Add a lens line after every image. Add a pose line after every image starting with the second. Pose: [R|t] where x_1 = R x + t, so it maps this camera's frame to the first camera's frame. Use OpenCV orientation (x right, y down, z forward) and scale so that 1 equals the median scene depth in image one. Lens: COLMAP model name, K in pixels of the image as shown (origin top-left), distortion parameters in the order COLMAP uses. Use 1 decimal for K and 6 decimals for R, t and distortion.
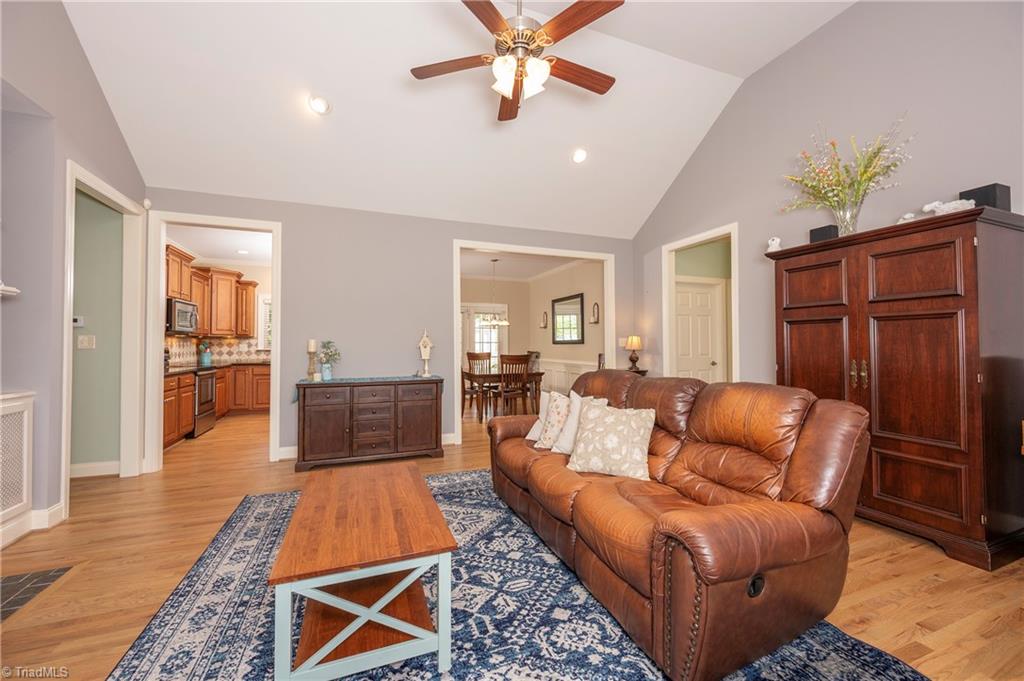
lens RADIAL K [[396.6, 0, 510.0], [0, 396.6, 338.7], [0, 0, 1]] dist [-0.003648, -0.000231]
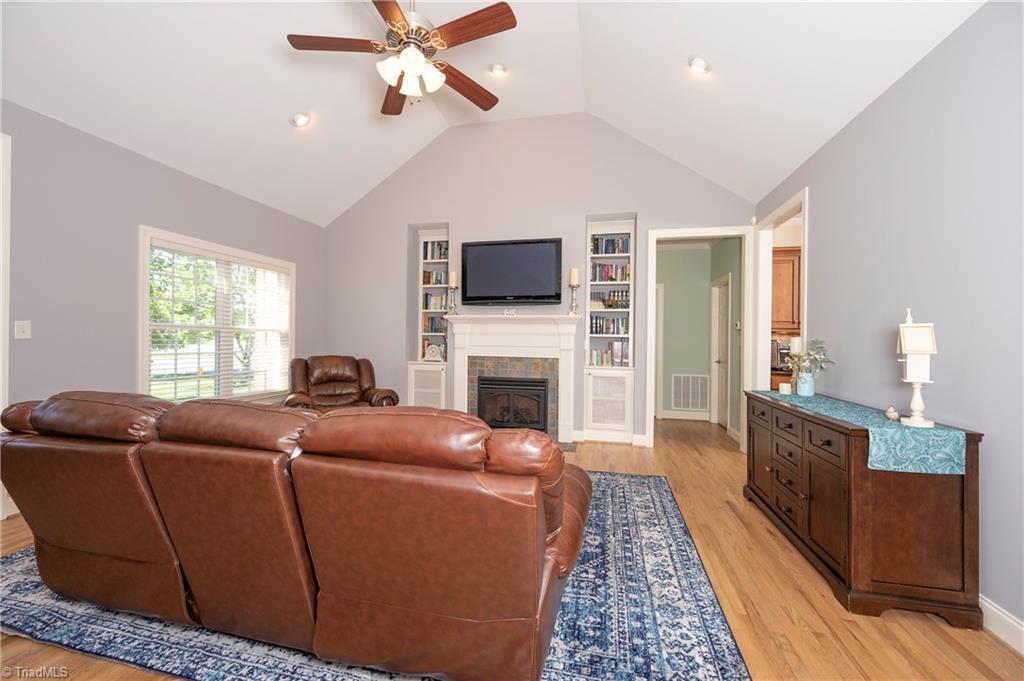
lens RADIAL K [[396.6, 0, 512.1], [0, 396.6, 339.2], [0, 0, 1]] dist [-0.003648, -0.000231]
pose [[-0.557835, -0.004975, -0.829937, 0.446718], [0.008129, 0.999901, -0.011457, 0.010147], [0.829912, -0.013138, -0.557739, 1.096204]]
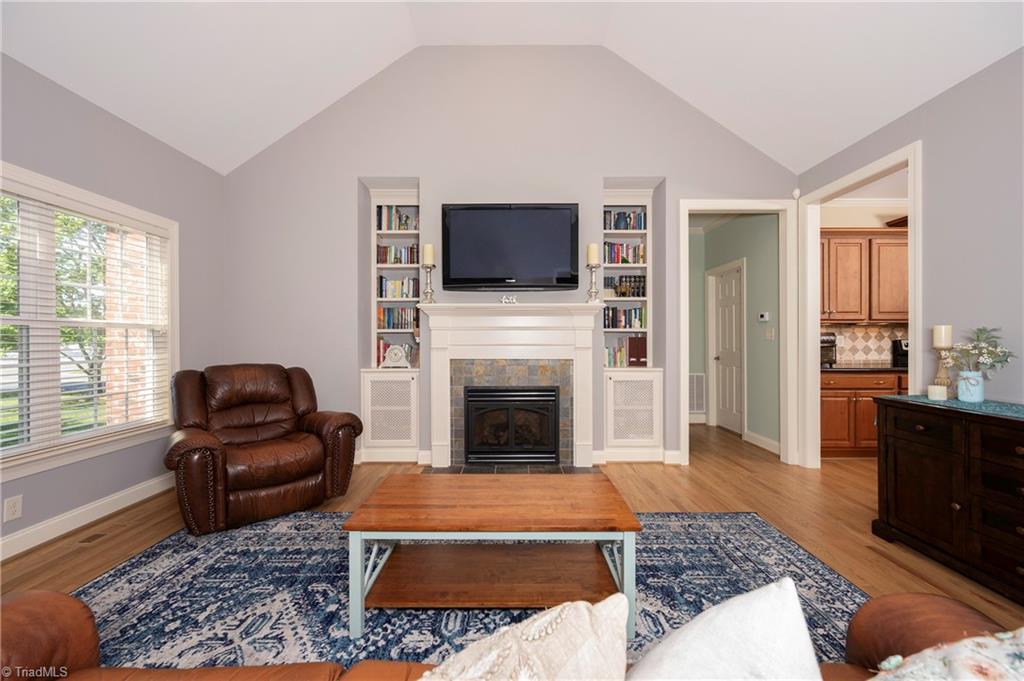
lens RADIAL K [[396.6, 0, 511.3], [0, 396.6, 340.6], [0, 0, 1]] dist [-0.003648, -0.000231]
pose [[-0.363964, 0.006115, -0.931393, 0.278155], [0.024647, 0.999692, -0.003068, 0.010857], [0.931087, -0.024072, -0.364002, 0.713719]]
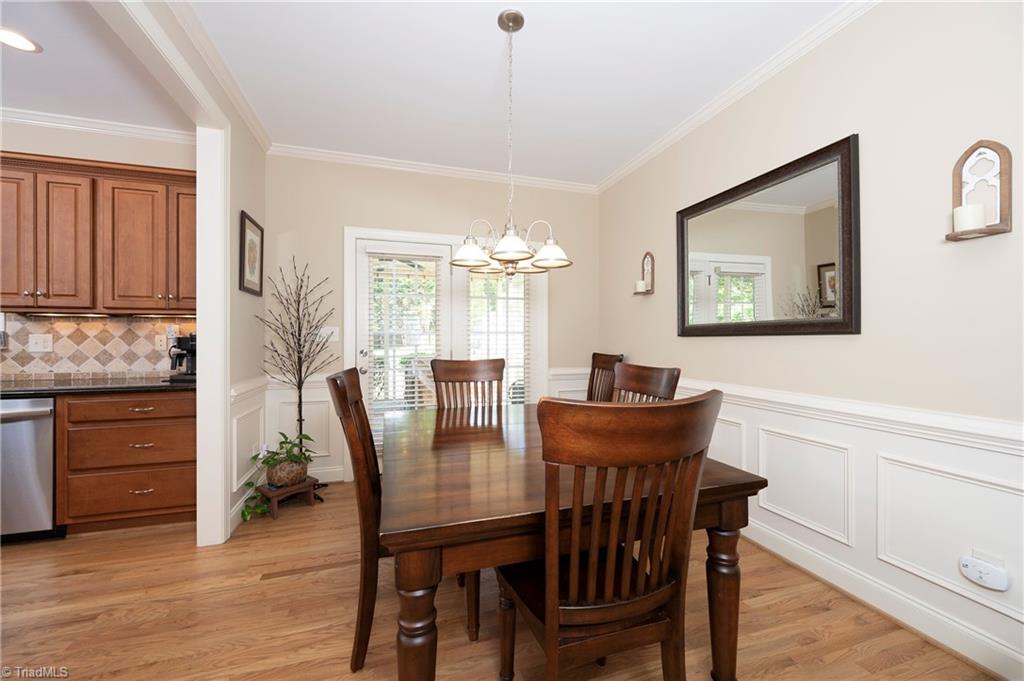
lens RADIAL K [[396.6, 0, 510.0], [0, 396.6, 338.1], [0, 0, 1]] dist [-0.003648, -0.000231]
pose [[-0.056729, -0.002717, -0.998386, -0.518141], [0.019667, 0.999799, -0.003839, 0.043390], [0.998196, -0.019853, -0.056664, 2.073696]]
